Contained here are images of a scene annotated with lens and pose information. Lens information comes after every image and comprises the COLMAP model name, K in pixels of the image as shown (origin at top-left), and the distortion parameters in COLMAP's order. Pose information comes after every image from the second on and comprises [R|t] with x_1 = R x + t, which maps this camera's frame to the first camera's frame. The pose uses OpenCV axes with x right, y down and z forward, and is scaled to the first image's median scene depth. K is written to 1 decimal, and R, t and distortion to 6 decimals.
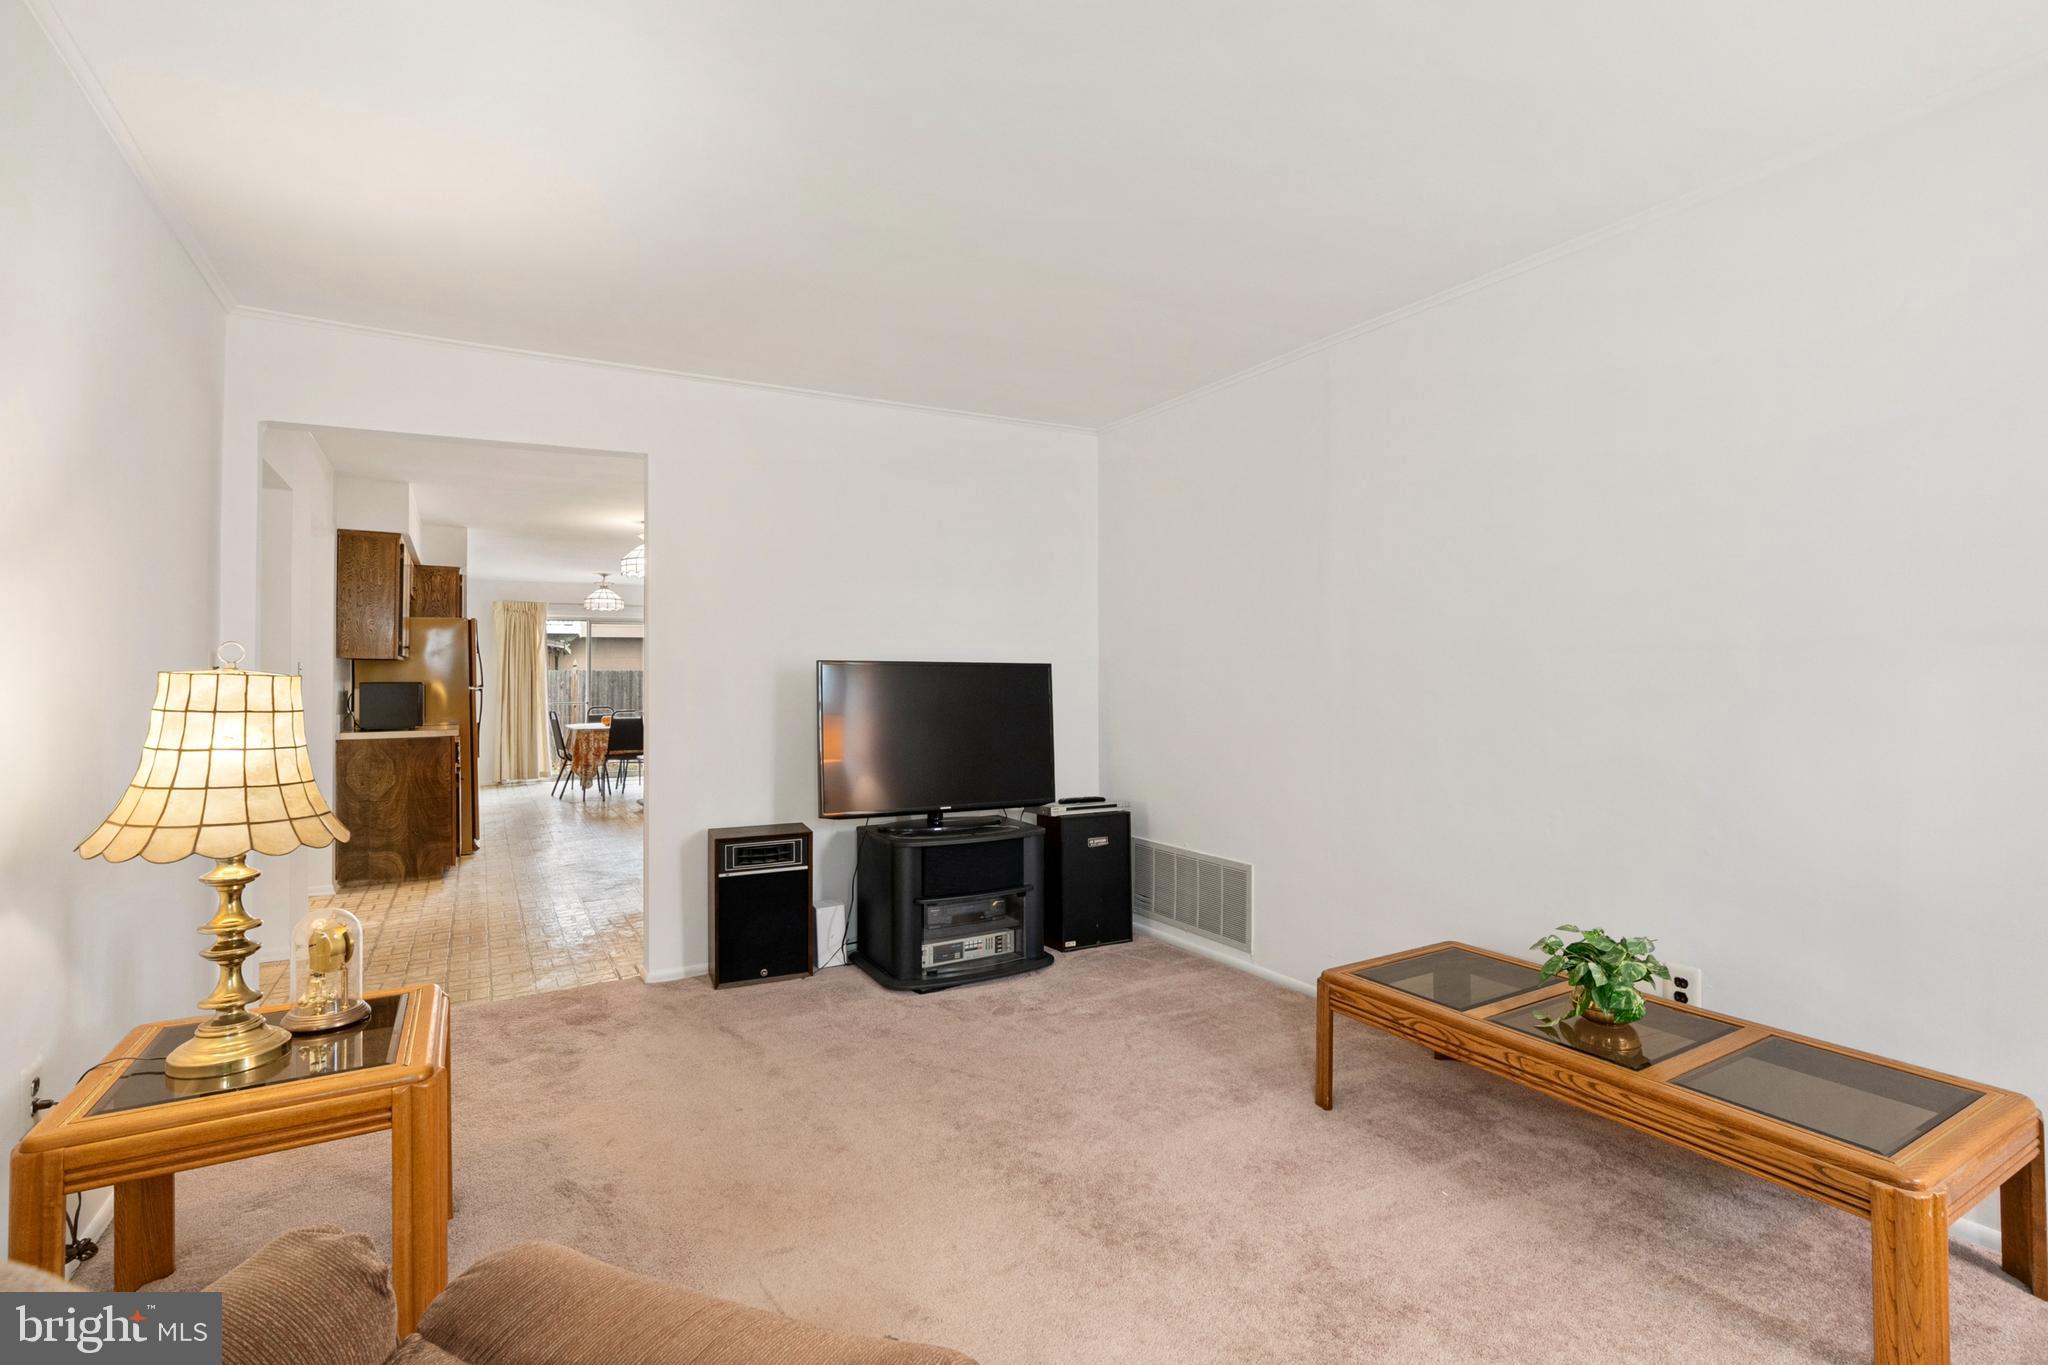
lens RADIAL K [[933.8, 0, 1017.0], [0, 933.8, 675.0], [0, 0, 1]] dist [-0.004824, 0.000006]
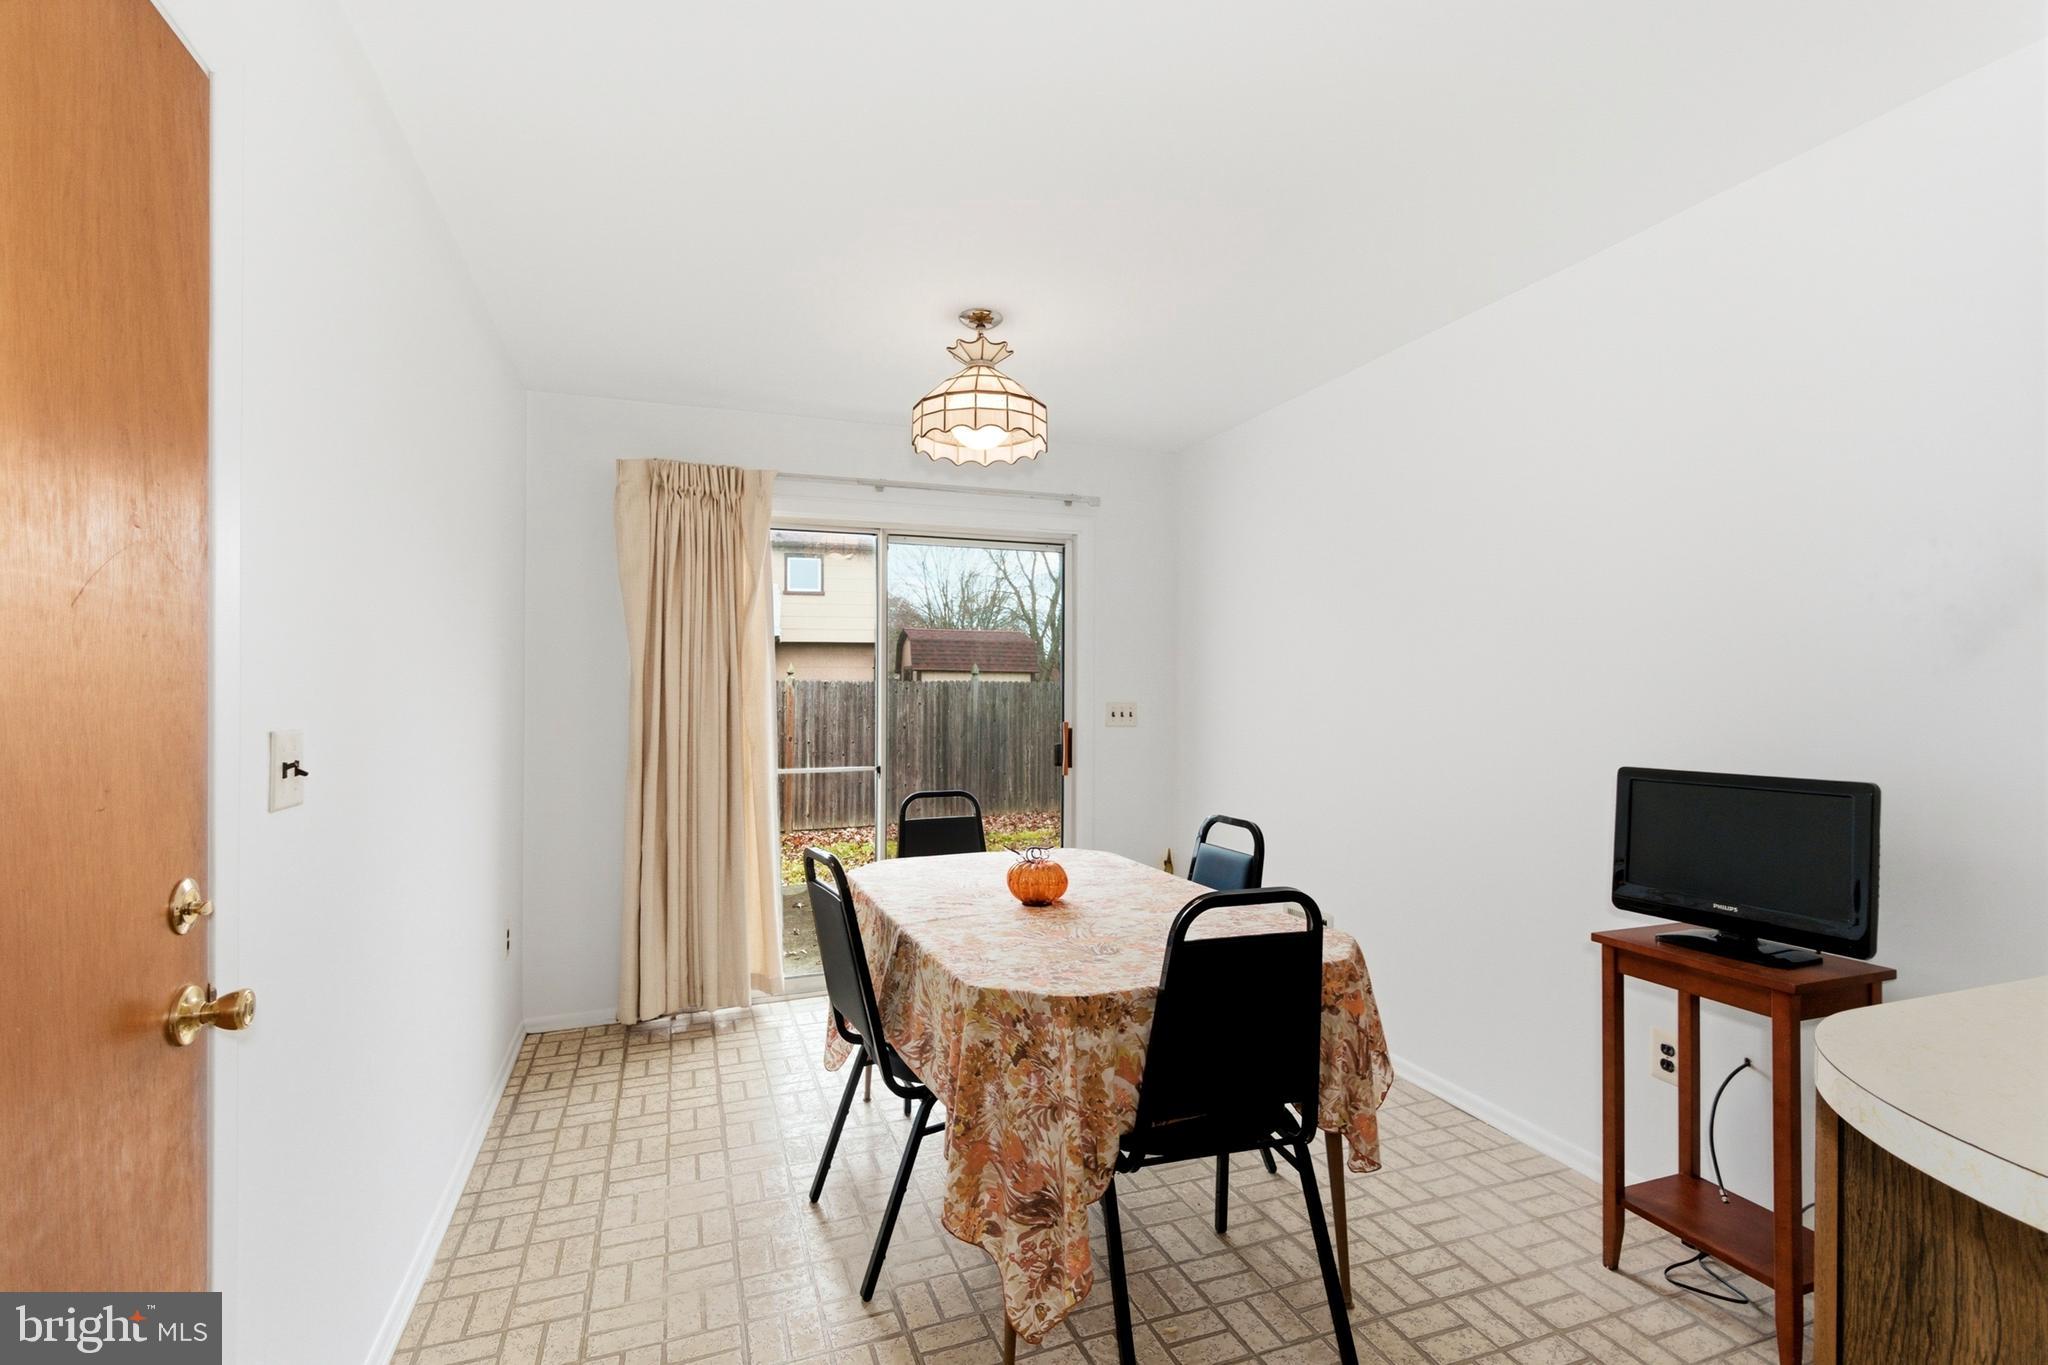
lens RADIAL K [[928.7, 0, 1032.3], [0, 928.7, 688.2], [0, 0, 1]] dist [0.003177, 0.000298]
pose [[0.985940, -0.002743, -0.167079, -0.361865], [0.001429, 0.999967, -0.007983, 0.004150], [0.167095, 0.007632, 0.985911, 0.698666]]
